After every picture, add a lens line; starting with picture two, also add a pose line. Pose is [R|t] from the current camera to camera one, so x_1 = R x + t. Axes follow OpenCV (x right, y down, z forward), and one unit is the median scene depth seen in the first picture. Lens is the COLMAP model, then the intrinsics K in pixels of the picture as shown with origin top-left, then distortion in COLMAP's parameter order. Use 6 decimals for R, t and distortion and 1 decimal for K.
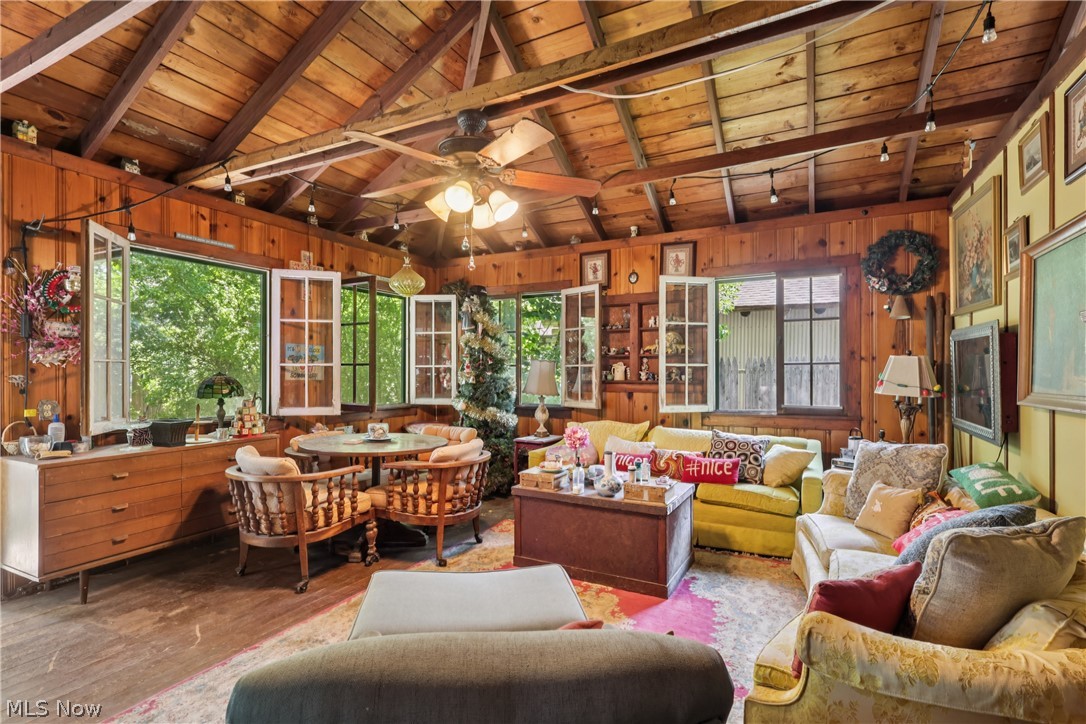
lens RADIAL K [[515.4, 0, 542.2], [0, 515.4, 374.9], [0, 0, 1]] dist [-0.001211, 0.000067]
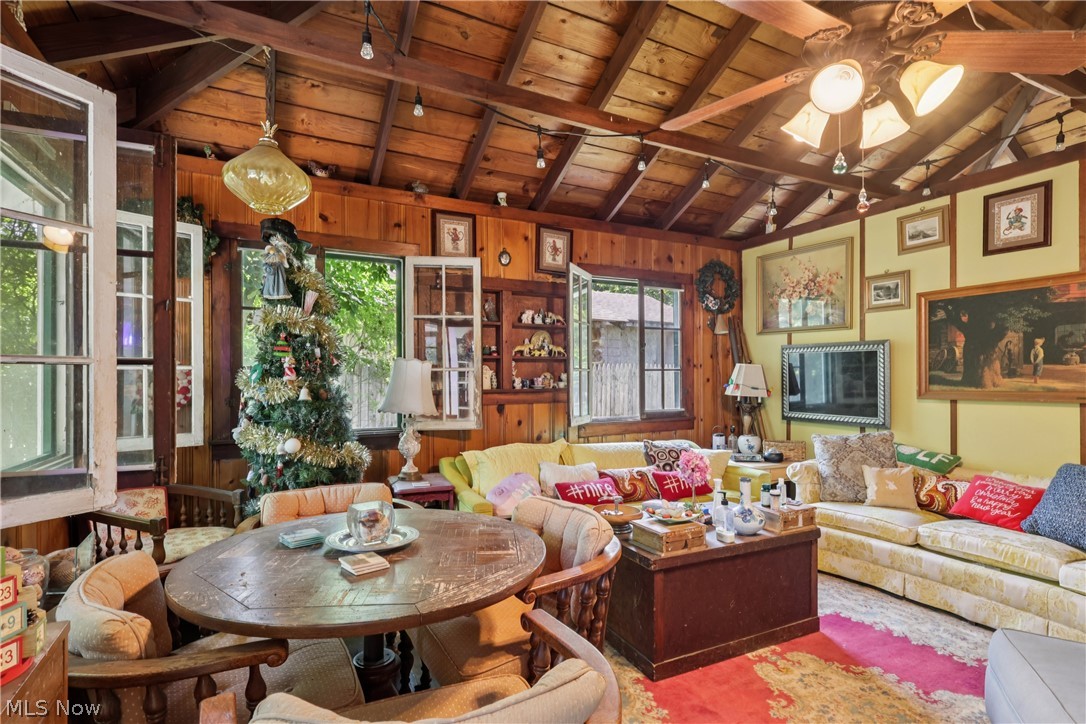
lens RADIAL K [[530.5, 0, 541.8], [0, 530.5, 378.6], [0, 0, 1]] dist [-0.001123, -0.000317]
pose [[0.581038, -0.004271, 0.813865, -0.507302], [0.008472, 0.999964, -0.000801, -0.004742], [-0.813832, 0.007360, 0.581053, 0.549684]]
